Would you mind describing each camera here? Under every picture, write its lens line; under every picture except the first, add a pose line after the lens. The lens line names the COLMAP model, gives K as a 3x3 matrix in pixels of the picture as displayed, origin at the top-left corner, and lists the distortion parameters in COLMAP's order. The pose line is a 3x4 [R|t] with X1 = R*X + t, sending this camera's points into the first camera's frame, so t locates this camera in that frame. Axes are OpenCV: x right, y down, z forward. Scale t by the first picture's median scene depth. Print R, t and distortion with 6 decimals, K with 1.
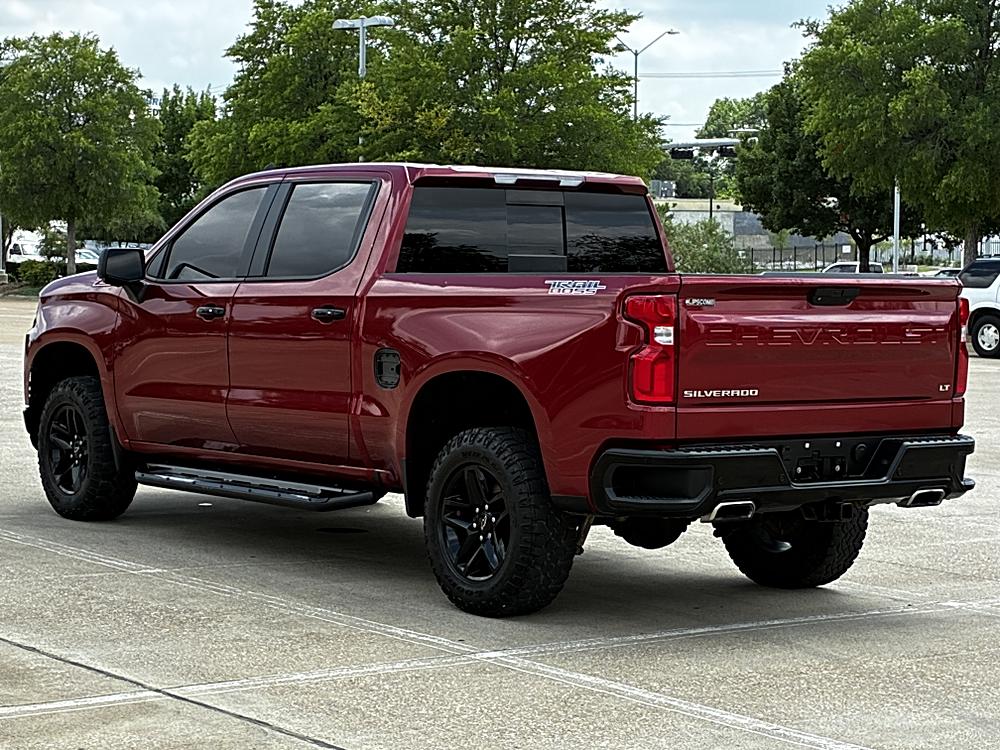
lens RADIAL K [[759.3, 0, 500.9], [0, 759.3, 376.0], [0, 0, 1]] dist [0.042915, -0.050005]
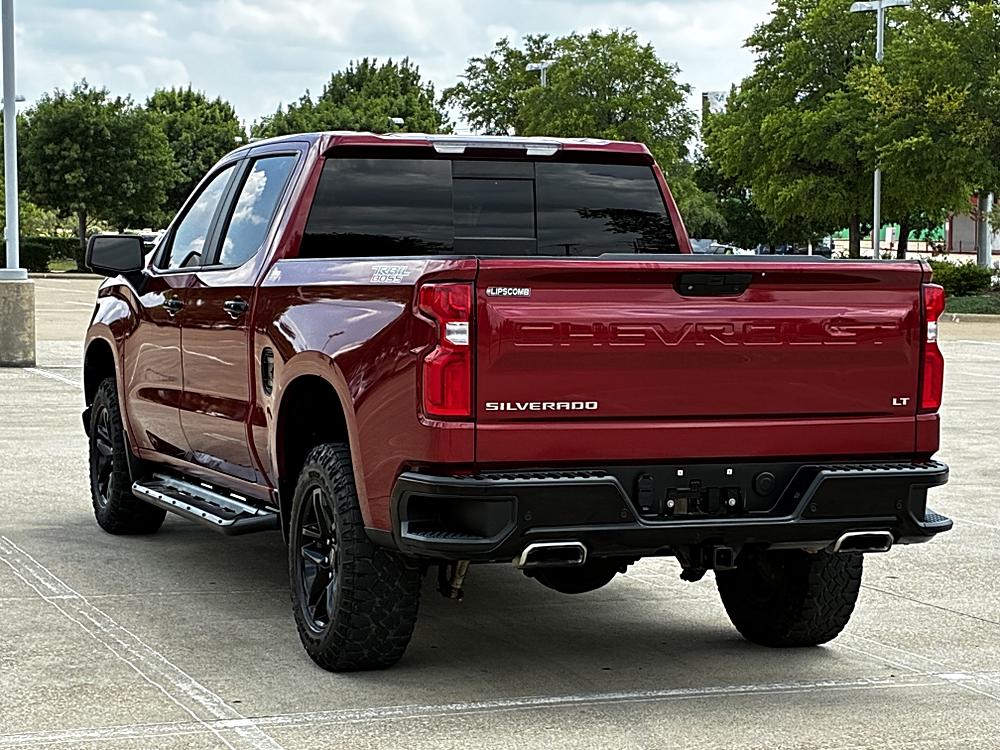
lens RADIAL K [[871.8, 0, 502.3], [0, 871.8, 379.2], [0, 0, 1]] dist [0.025724, -0.019094]
pose [[0.993895, 0.007018, -0.110103, 0.276049], [-0.007000, 0.999975, 0.000545, -0.004601], [0.110104, 0.000229, 0.993920, 0.069883]]
